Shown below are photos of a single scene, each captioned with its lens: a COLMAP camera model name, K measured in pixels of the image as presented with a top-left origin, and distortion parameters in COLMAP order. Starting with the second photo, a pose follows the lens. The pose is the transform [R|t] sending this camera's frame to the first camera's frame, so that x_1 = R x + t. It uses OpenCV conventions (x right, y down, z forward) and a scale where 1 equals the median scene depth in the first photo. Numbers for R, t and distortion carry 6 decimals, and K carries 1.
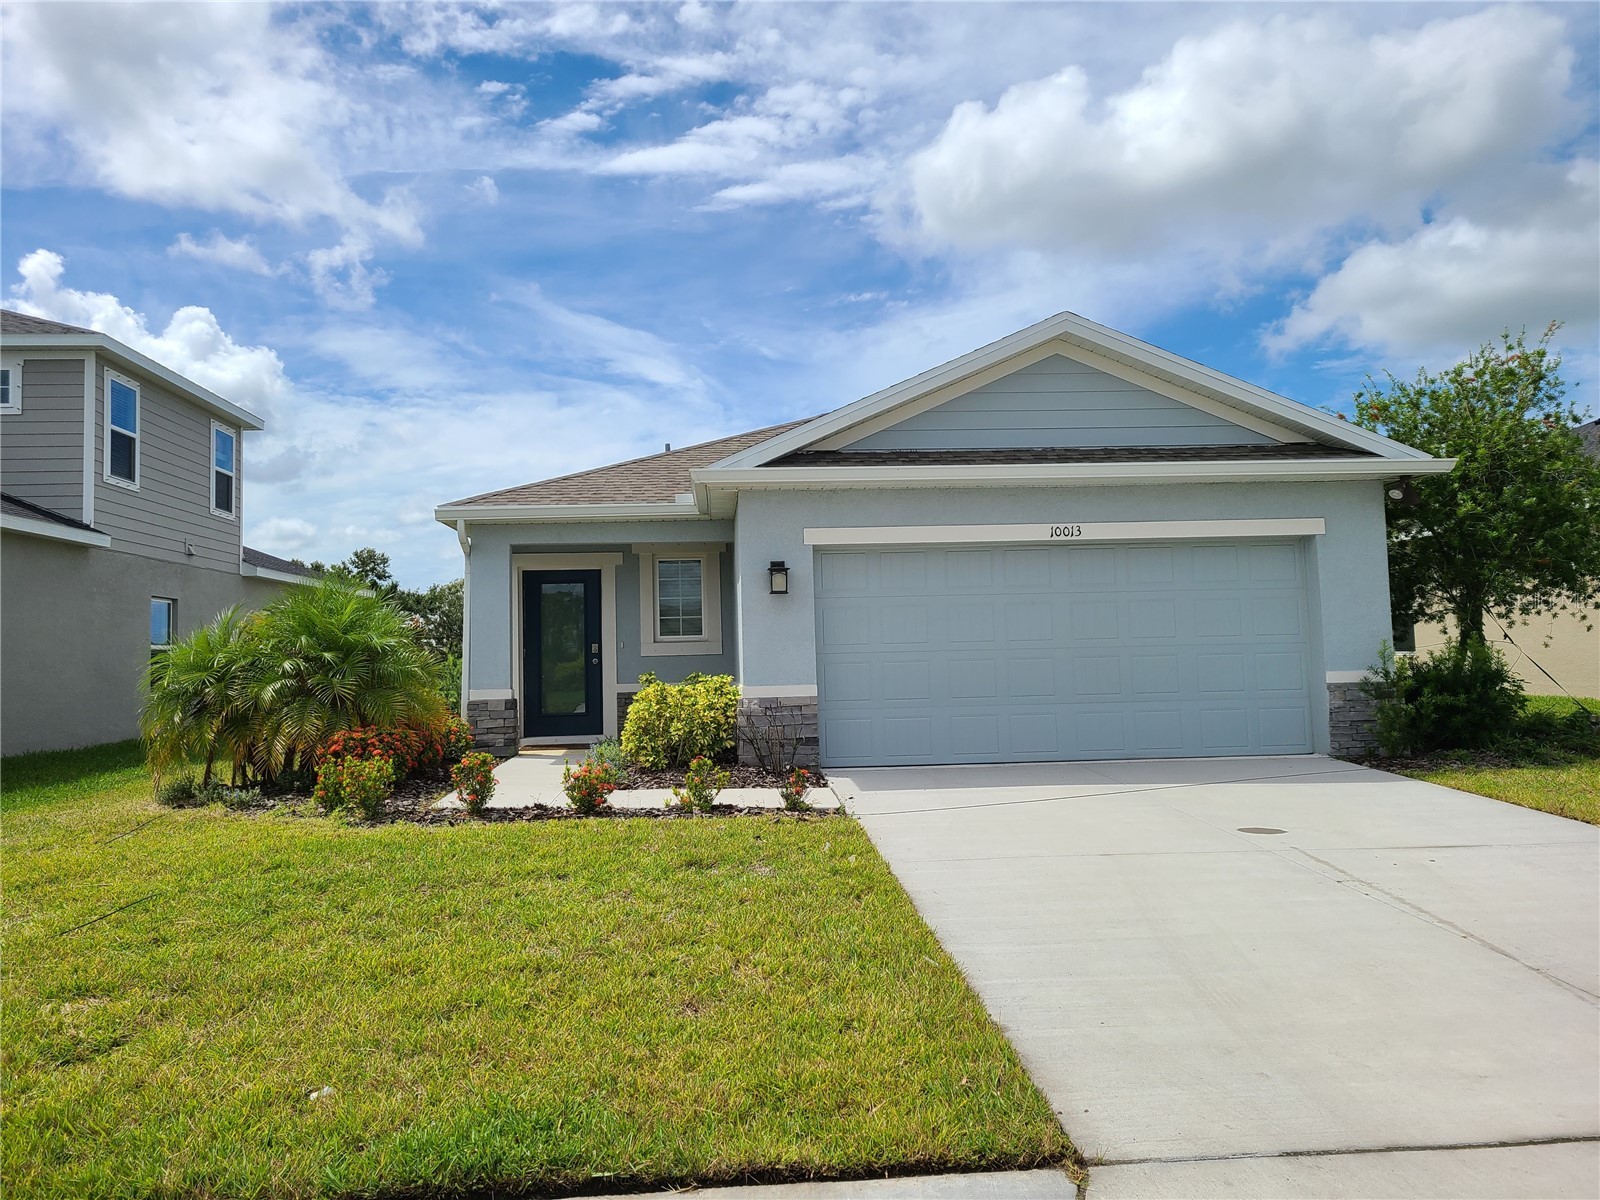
lens RADIAL K [[1219.5, 0, 800.0], [0, 1219.5, 600.0], [0, 0, 1]] dist [-0.003487, 0.181696]
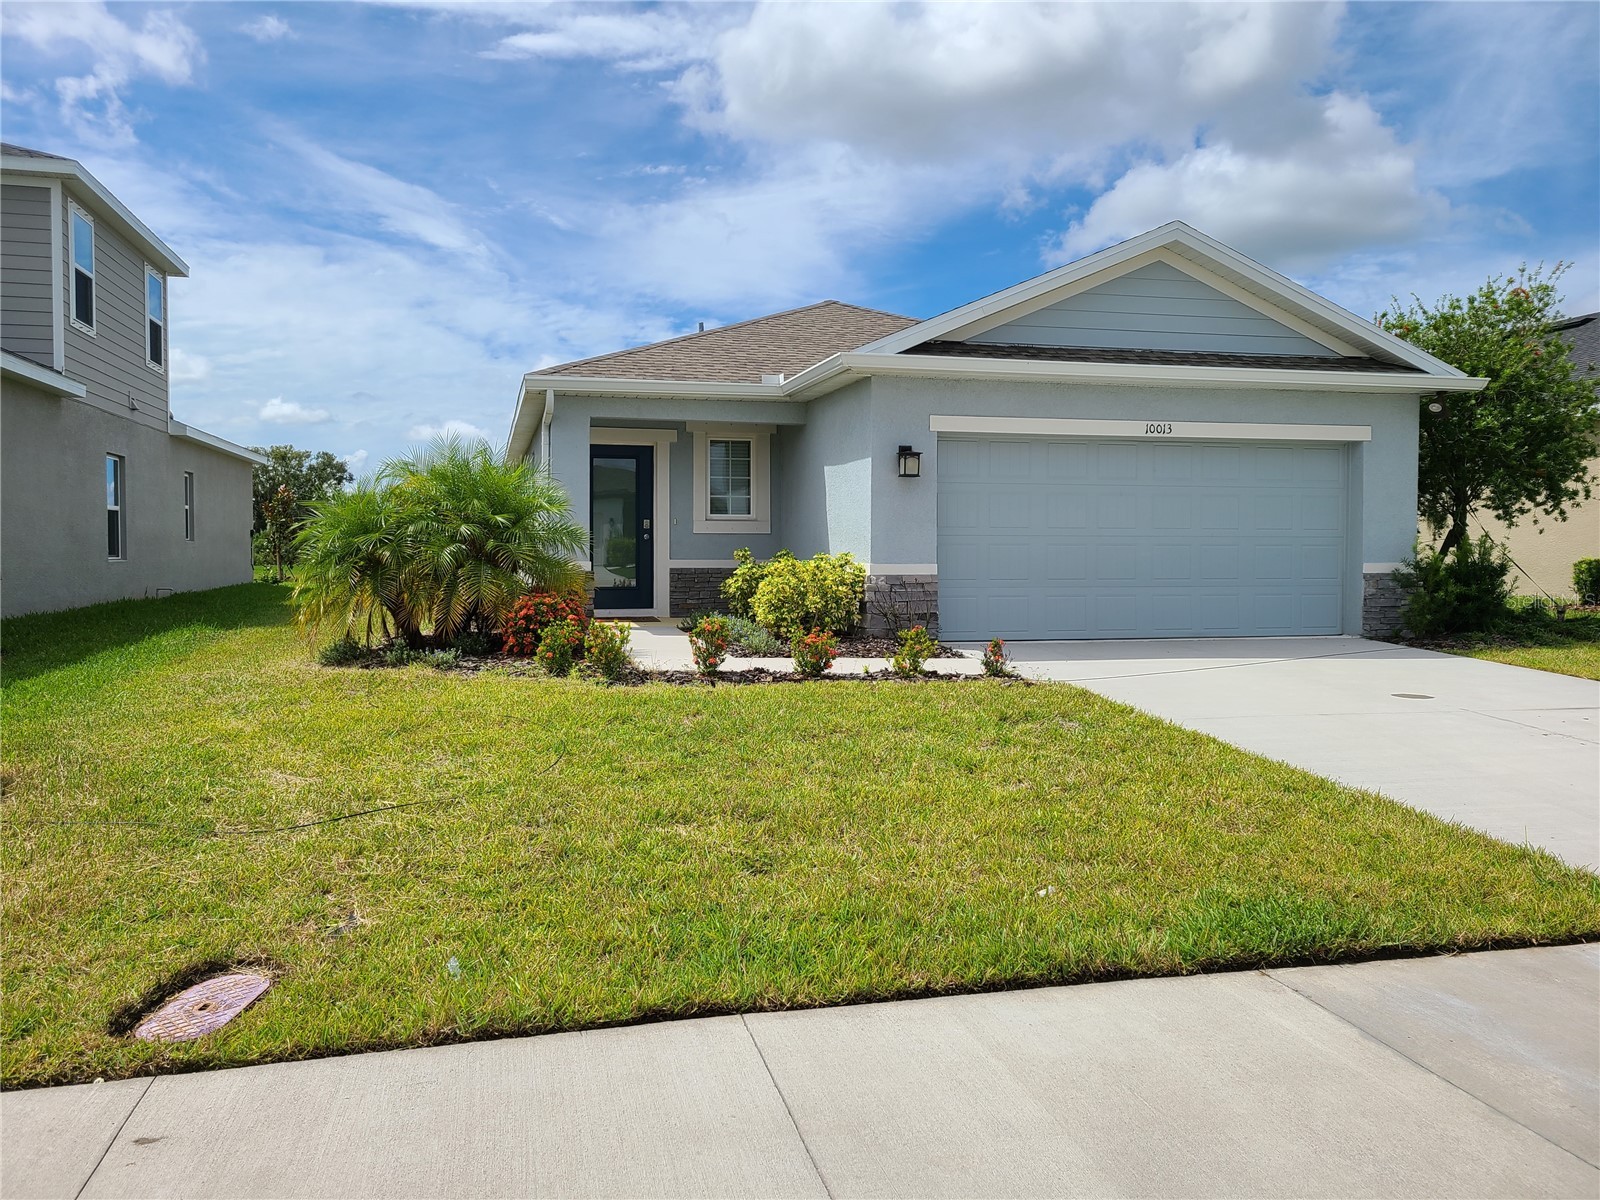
lens RADIAL K [[1197.2, 0, 795.2], [0, 1197.2, 634.4], [0, 0, 1]] dist [0.040945, -0.004647]
pose [[0.984916, 0.015158, 0.172366, -0.278441], [-0.036117, 0.992223, 0.119117, 0.009409], [-0.169220, -0.123546, 0.977804, -0.016134]]
